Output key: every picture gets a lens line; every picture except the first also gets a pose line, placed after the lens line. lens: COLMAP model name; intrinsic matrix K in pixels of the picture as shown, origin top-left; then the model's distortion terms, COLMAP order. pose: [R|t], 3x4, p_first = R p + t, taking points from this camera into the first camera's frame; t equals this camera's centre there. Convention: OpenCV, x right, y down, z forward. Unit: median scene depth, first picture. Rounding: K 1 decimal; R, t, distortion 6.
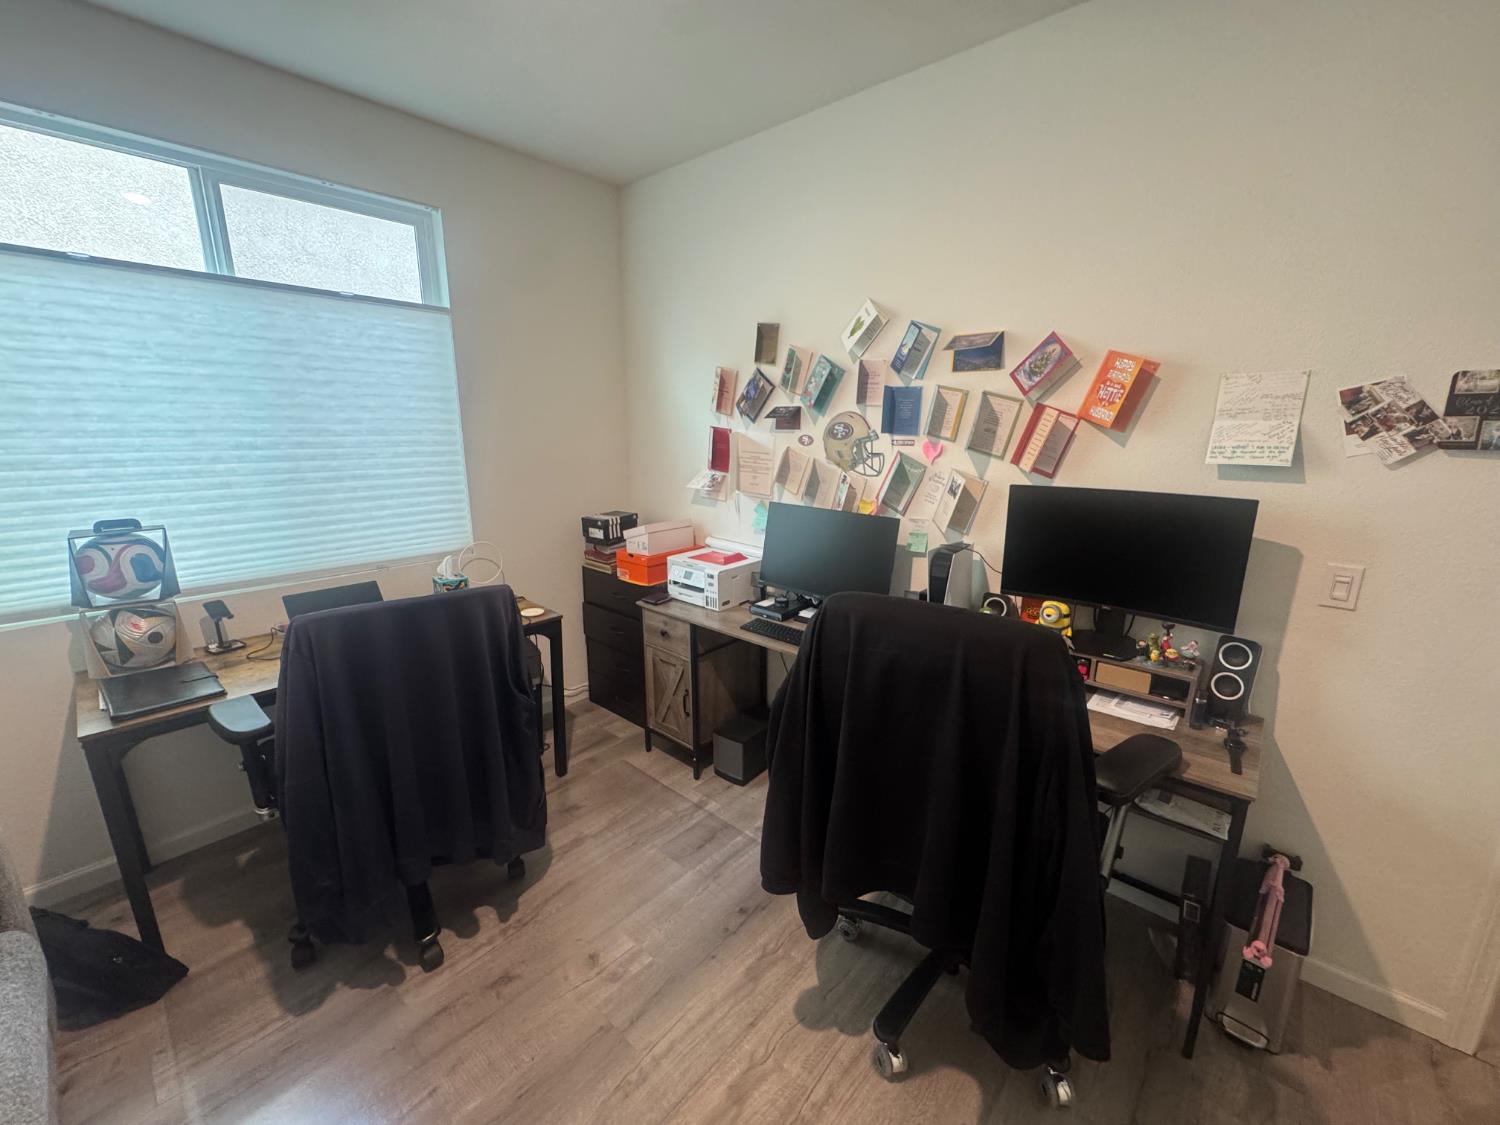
lens RADIAL K [[599.3, 0, 749.0], [0, 599.3, 560.5], [0, 0, 1]] dist [0.000191, -0.000157]
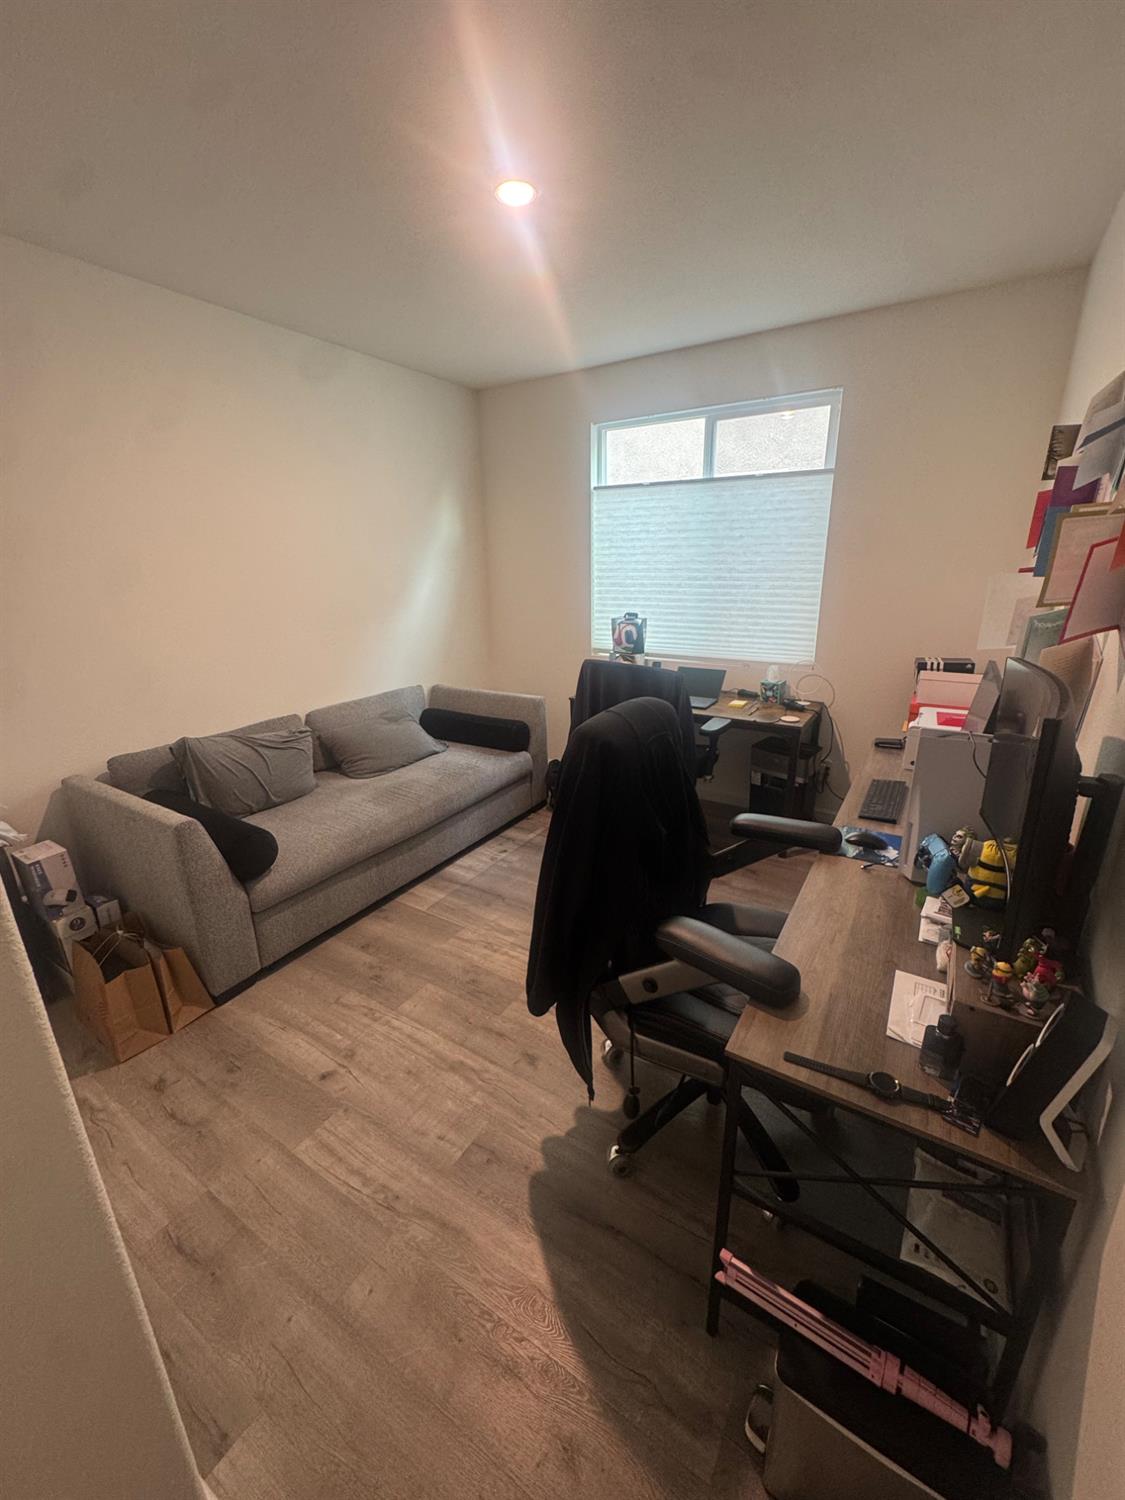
lens RADIAL K [[599.3, 0, 560.7], [0, 599.3, 748.0], [0, 0, 1]] dist [0.000191, -0.000157]
pose [[0.167894, 0.289555, -0.942321, 0.820269], [-0.208358, 0.944718, 0.253168, -0.080353], [0.963534, 0.153834, 0.218944, 0.305174]]
